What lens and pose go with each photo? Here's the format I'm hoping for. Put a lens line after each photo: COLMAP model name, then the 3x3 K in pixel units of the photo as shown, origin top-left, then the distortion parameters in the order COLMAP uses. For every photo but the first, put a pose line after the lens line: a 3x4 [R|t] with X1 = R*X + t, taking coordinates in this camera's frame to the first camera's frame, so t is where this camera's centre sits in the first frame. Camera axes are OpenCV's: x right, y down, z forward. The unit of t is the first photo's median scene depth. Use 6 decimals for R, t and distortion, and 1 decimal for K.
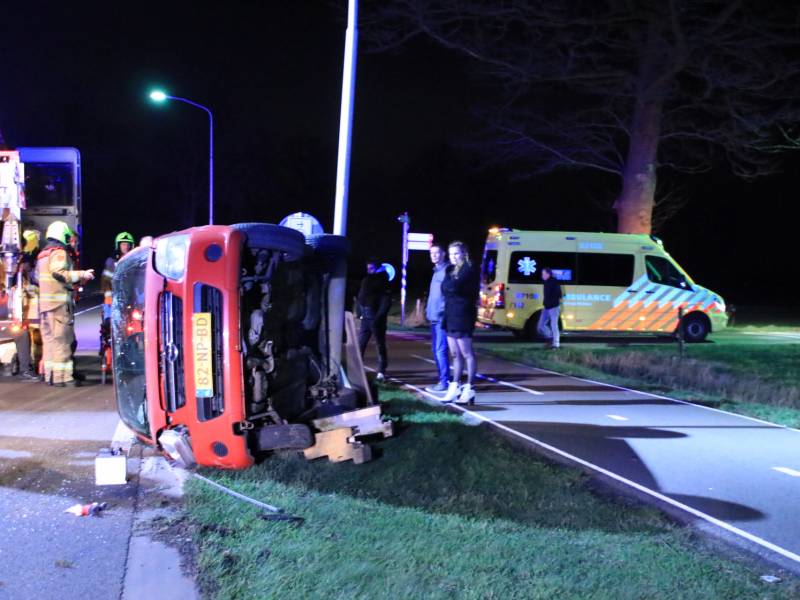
lens RADIAL K [[1083.0, 0, 399.7], [0, 1083.0, 315.3], [0, 0, 1]] dist [-0.026402, 0.074534]
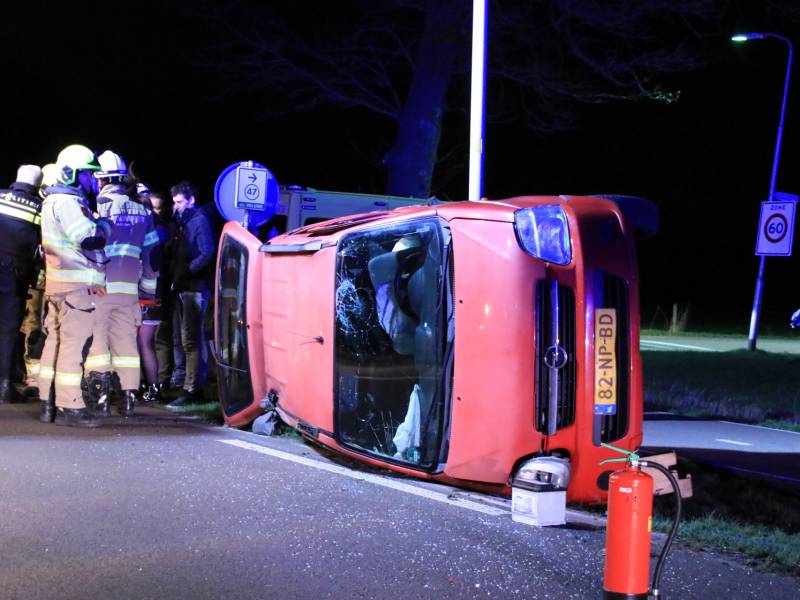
lens RADIAL K [[1542.6, 0, 400.5], [0, 1542.6, 321.6], [0, 0, 1]] dist [0.145624, -0.000782]
pose [[0.941575, 0.022120, 0.336077, -0.640921], [-0.026390, 0.999619, 0.008141, 0.002291], [-0.335768, -0.016534, 0.941799, -0.013603]]
